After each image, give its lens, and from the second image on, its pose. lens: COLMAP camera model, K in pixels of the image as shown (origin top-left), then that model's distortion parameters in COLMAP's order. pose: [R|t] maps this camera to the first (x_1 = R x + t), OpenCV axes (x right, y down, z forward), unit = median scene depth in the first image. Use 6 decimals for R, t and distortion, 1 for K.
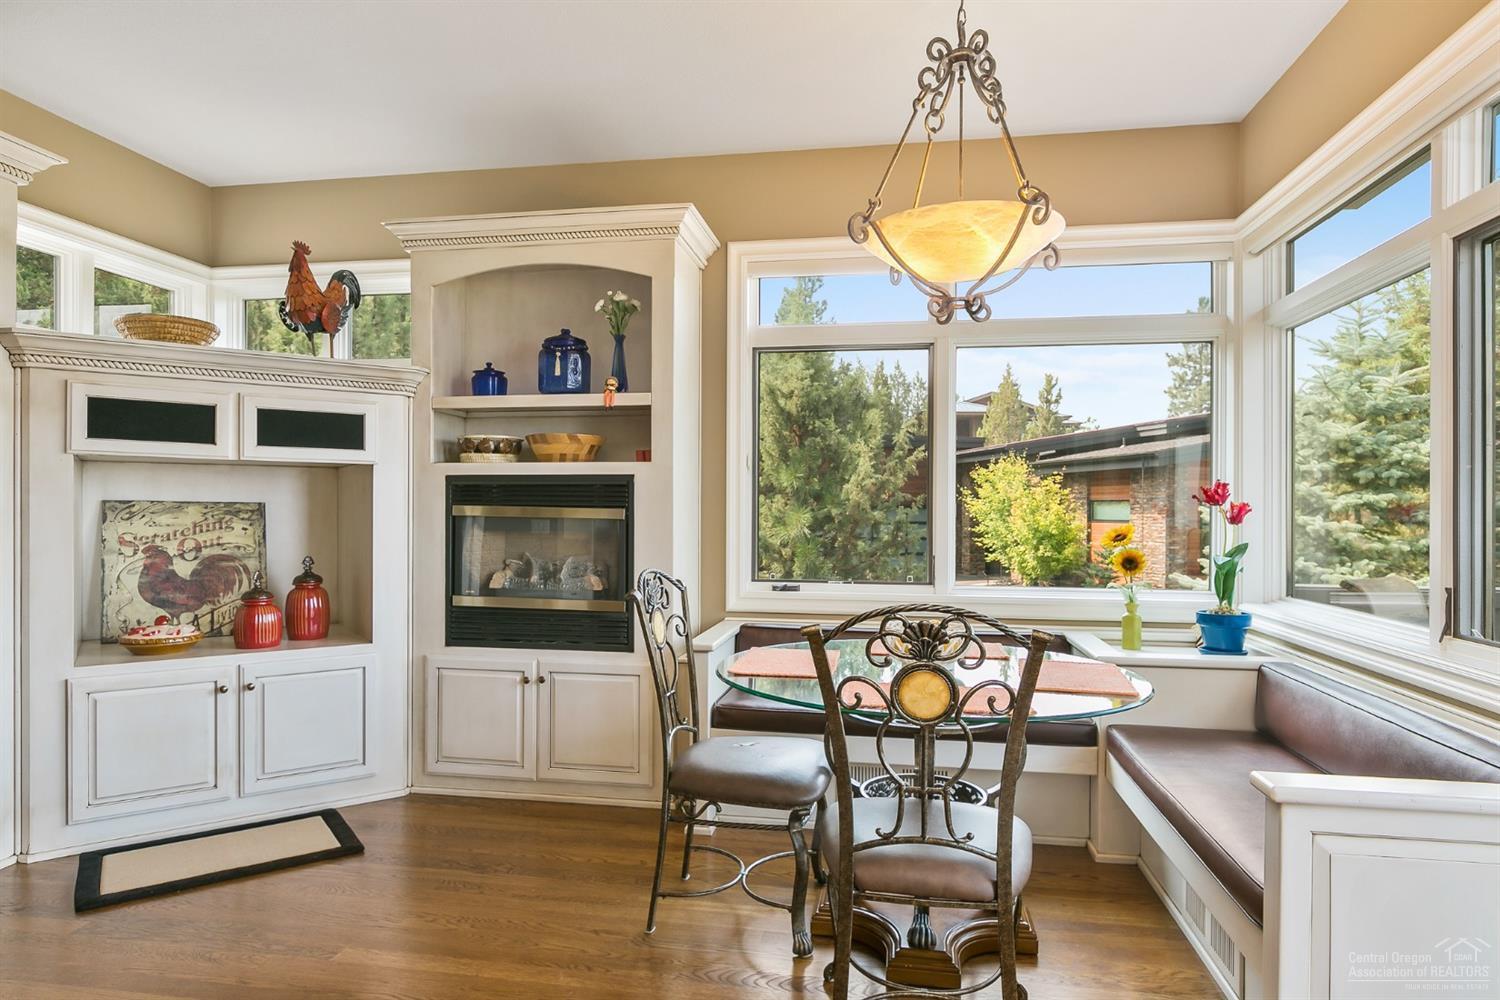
lens RADIAL K [[874.1, 0, 751.6], [0, 874.1, 510.5], [0, 0, 1]] dist [-0.004945, 0.000082]
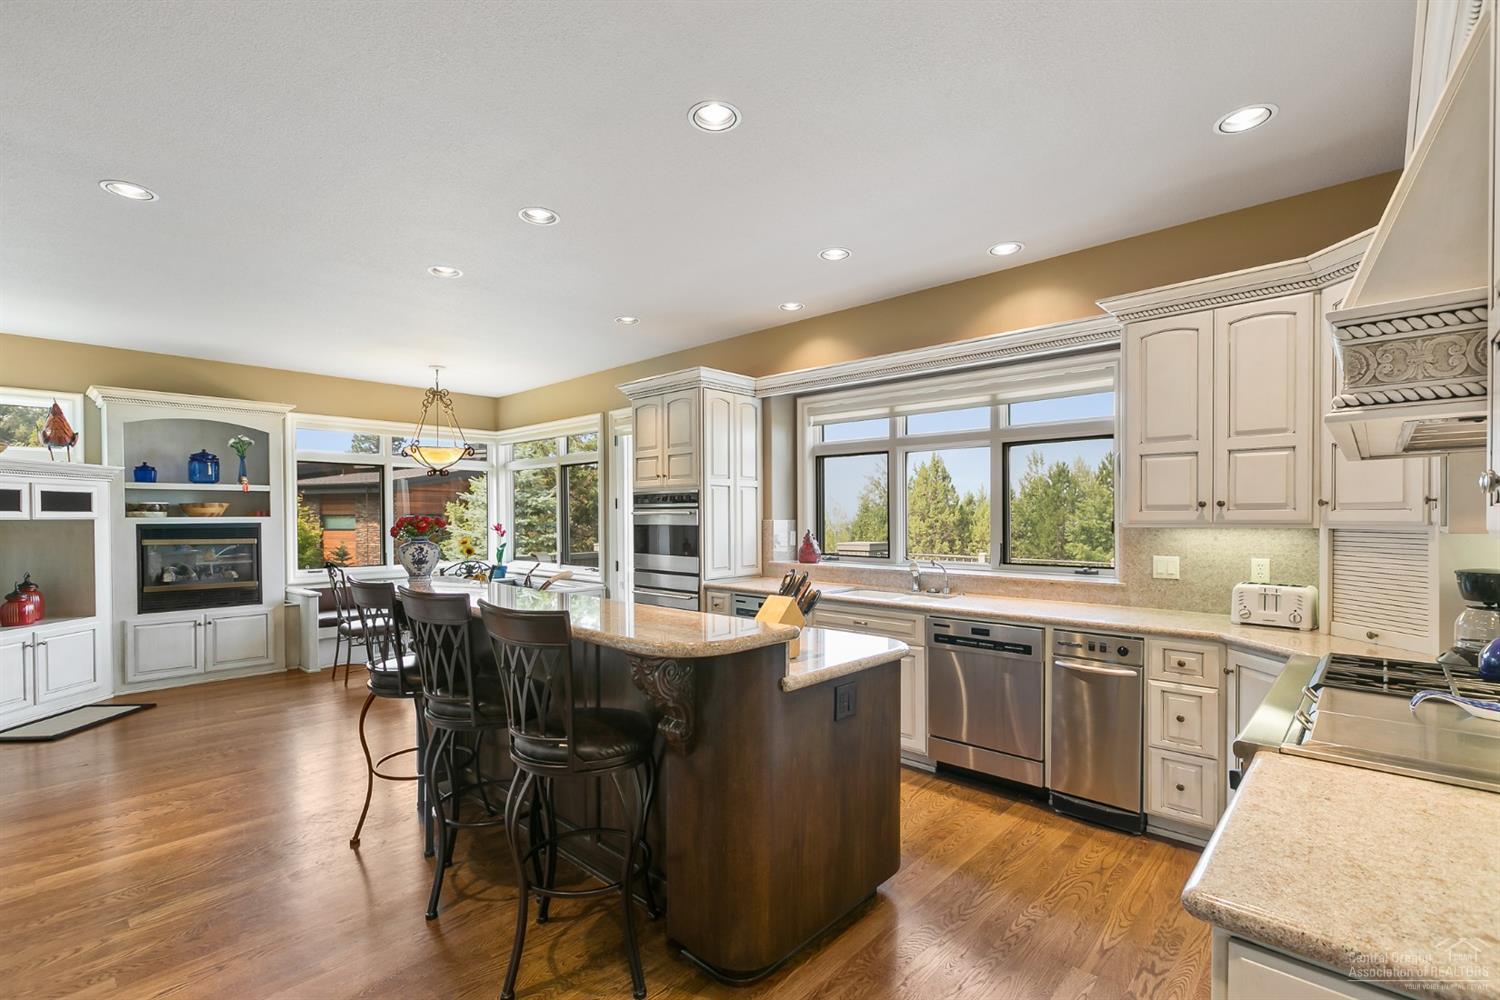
lens RADIAL K [[673.6, 0, 741.5], [0, 673.6, 523.6], [0, 0, 1]] dist [0.004235, -0.000026]
pose [[0.558098, -0.016374, 0.829614, -0.850255], [0.008702, 0.999866, 0.013880, -0.051305], [-0.829730, -0.000527, 0.558165, -0.923748]]
